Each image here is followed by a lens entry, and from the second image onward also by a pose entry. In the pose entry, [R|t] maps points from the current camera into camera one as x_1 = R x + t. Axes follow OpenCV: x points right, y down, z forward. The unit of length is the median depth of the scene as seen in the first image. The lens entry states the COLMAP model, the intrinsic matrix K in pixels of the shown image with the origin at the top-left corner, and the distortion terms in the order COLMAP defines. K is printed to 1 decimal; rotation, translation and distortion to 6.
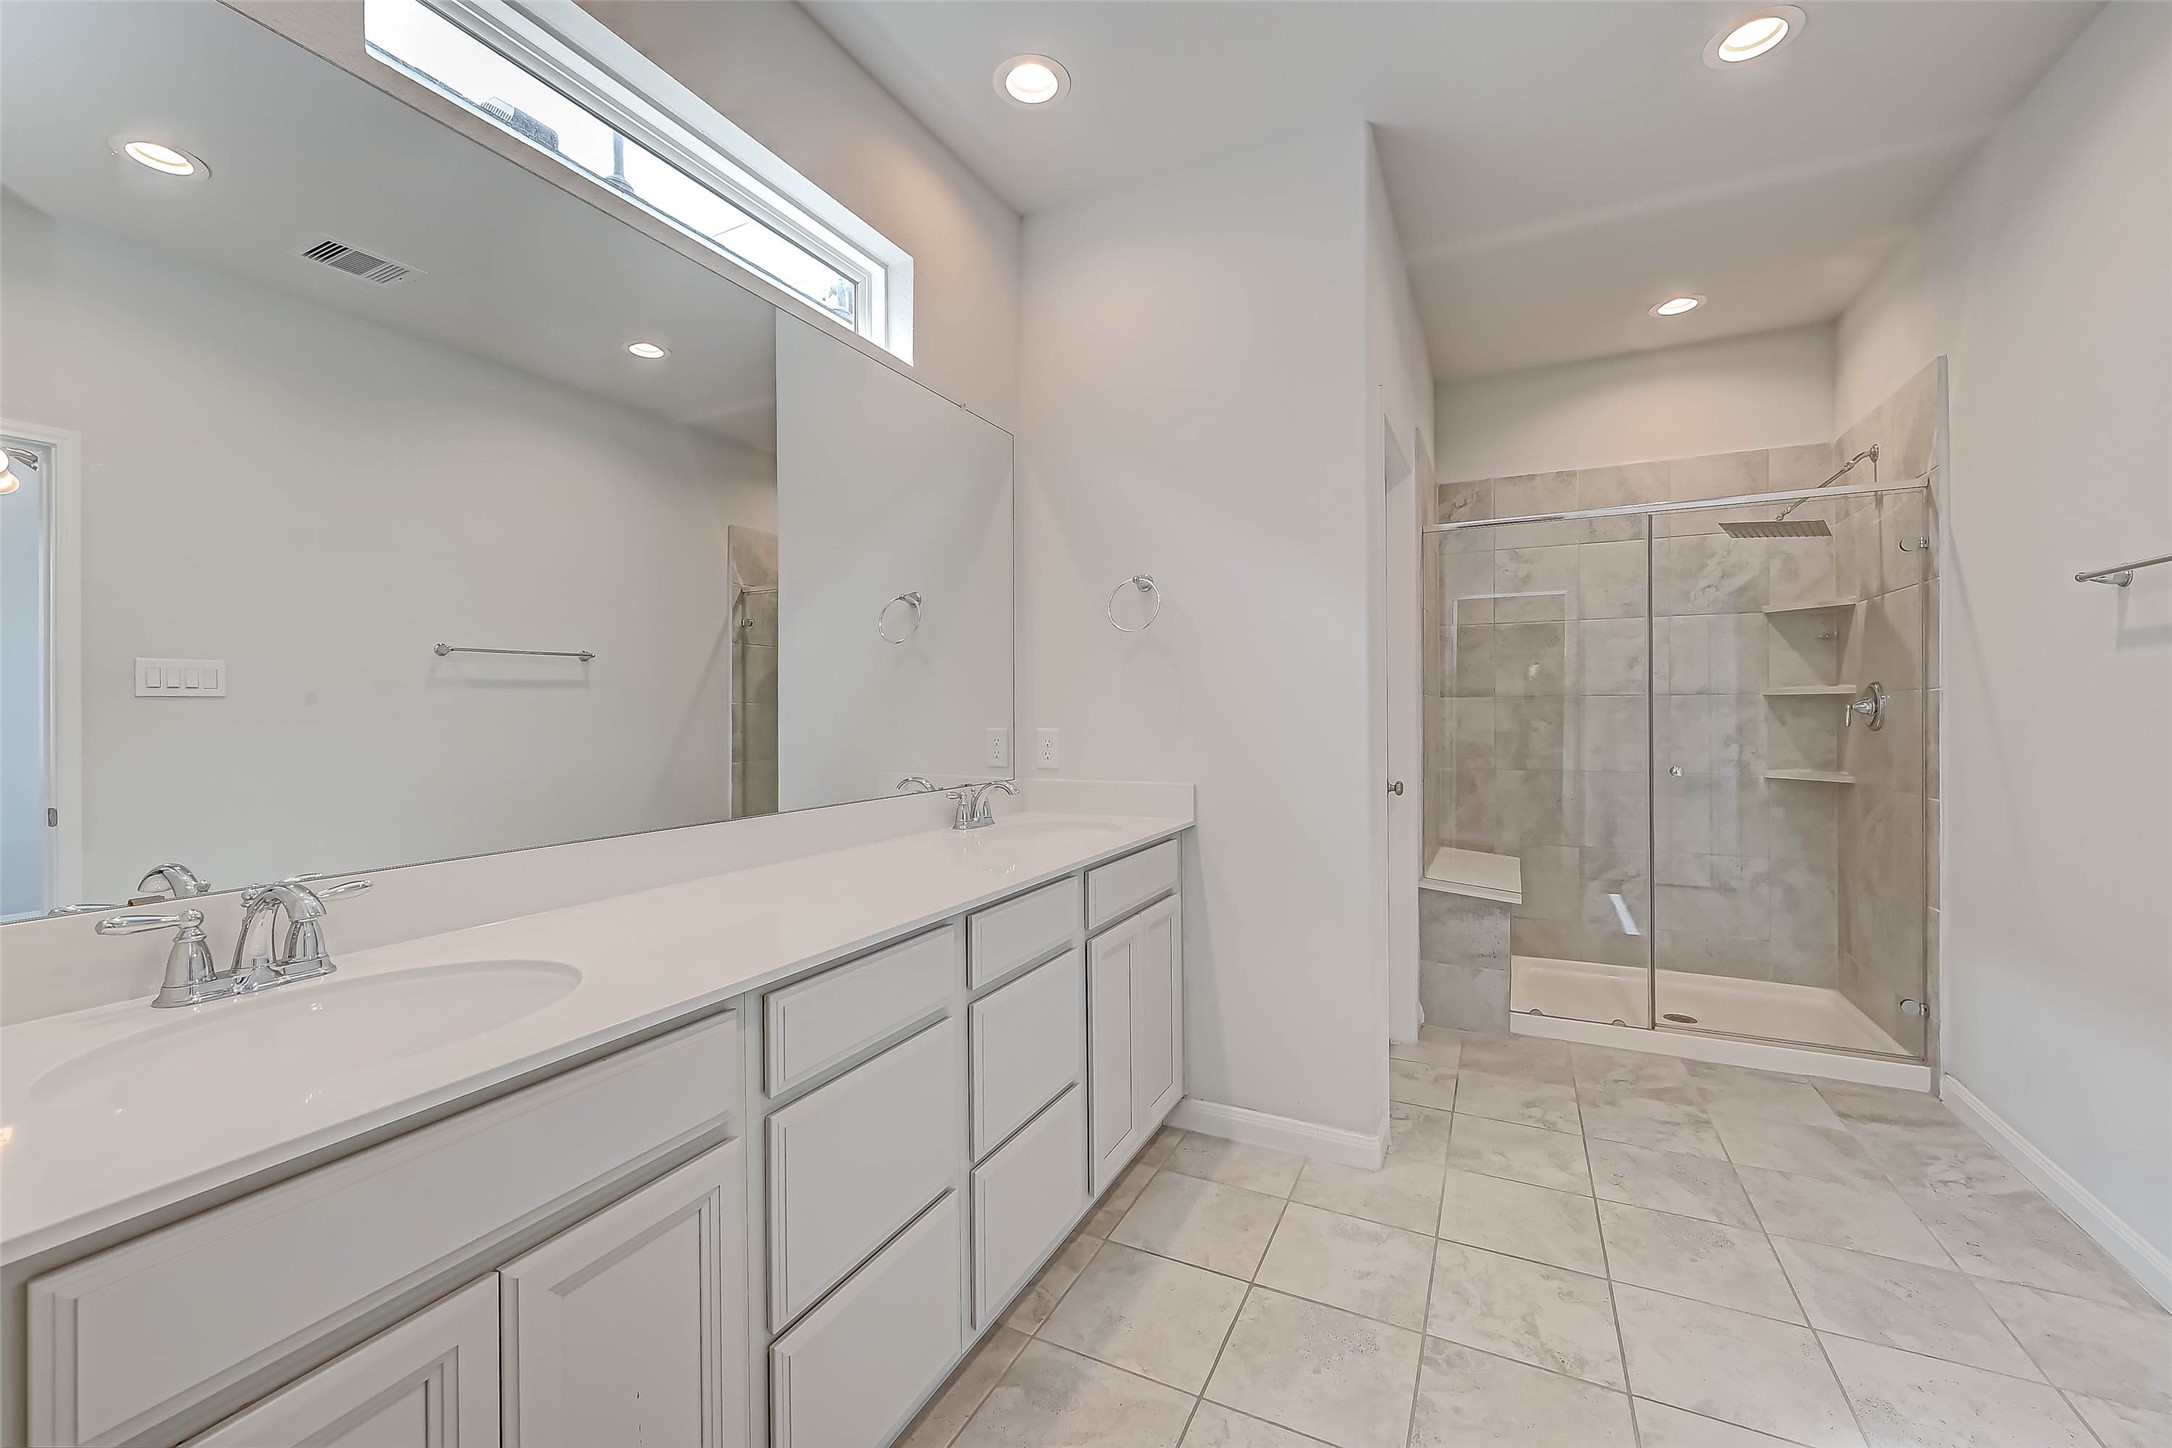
lens RADIAL K [[866.7, 0, 1076.3], [0, 866.7, 714.1], [0, 0, 1]] dist [-0.002324, -0.000146]
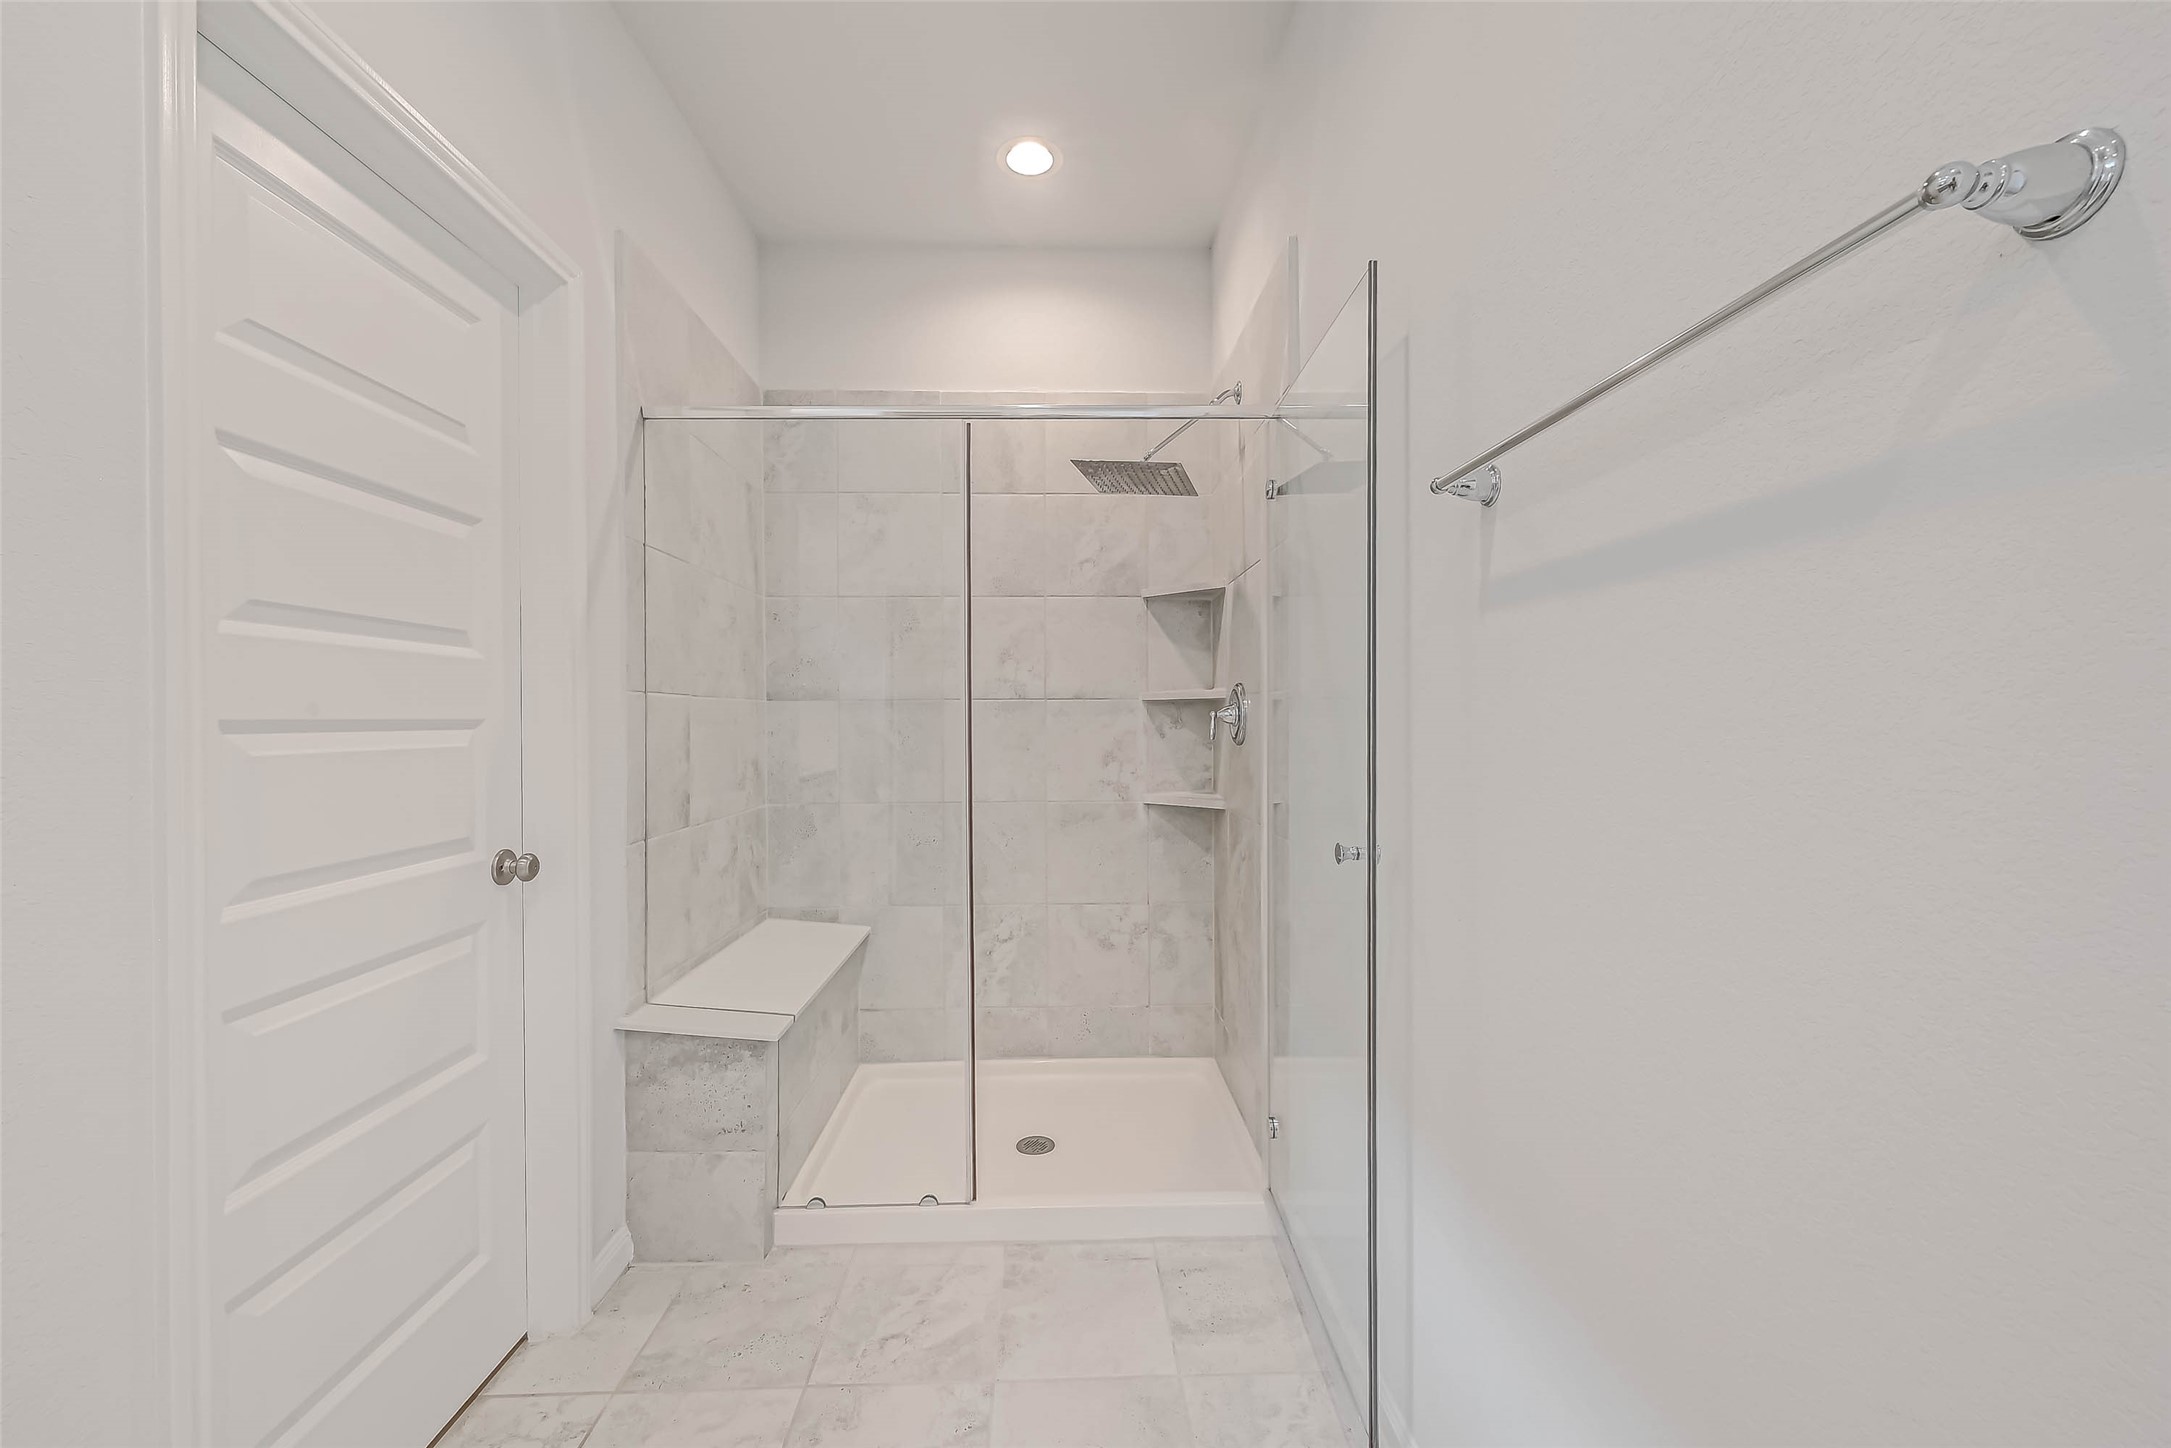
lens RADIAL K [[872.8, 0, 1085.5], [0, 872.8, 724.0], [0, 0, 1]] dist [0.000928, 0.000070]
pose [[0.875346, -0.004678, 0.483475, 0.381591], [0.003565, 0.999988, 0.003223, -0.002743], [-0.483484, -0.001097, 0.875352, 0.339912]]
